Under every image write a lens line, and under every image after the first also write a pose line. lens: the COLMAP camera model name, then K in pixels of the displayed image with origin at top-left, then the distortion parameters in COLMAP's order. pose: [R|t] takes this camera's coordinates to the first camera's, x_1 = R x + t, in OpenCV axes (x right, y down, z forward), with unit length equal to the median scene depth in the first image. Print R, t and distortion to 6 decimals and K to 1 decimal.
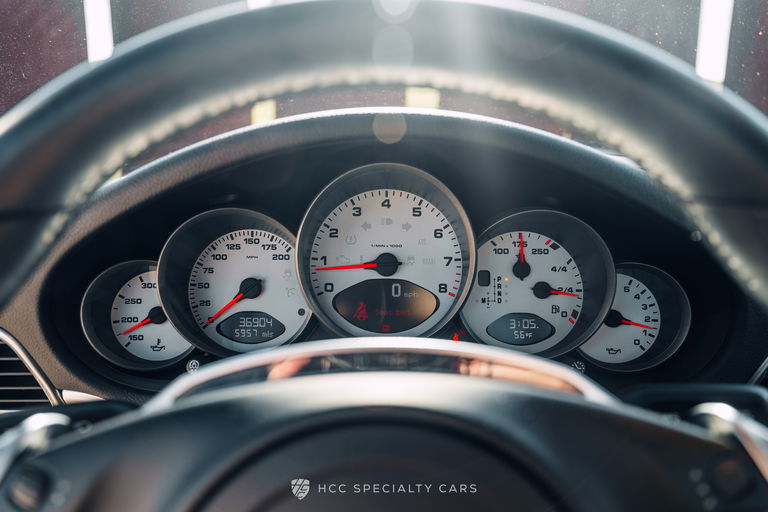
lens RADIAL K [[642.4, 0, 384.0], [0, 642.4, 256.0], [0, 0, 1]] dist [-0.044546, -0.004398]
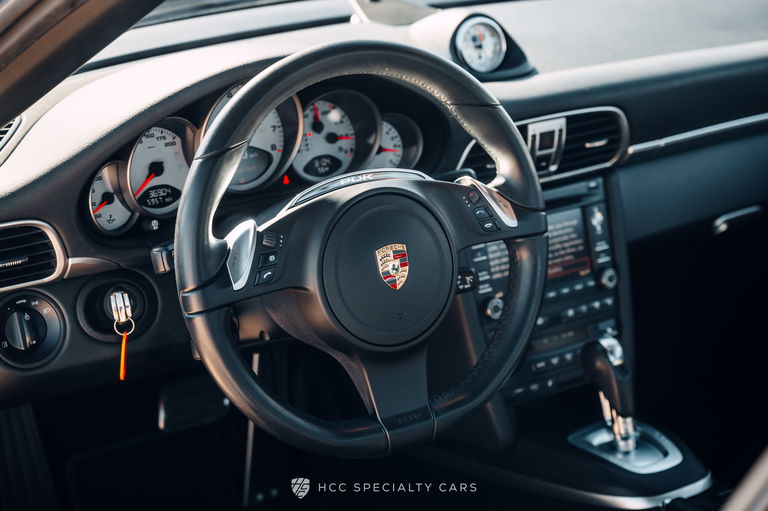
lens RADIAL K [[1490.4, 0, 384.0], [0, 1490.4, 255.5], [0, 0, 1]] dist [0.016181, 0.160527]
pose [[0.837360, -0.197957, 0.509549, -1.496701], [0.112115, 0.974505, 0.194347, -0.346433], [-0.535031, -0.105610, 0.838206, -2.045471]]
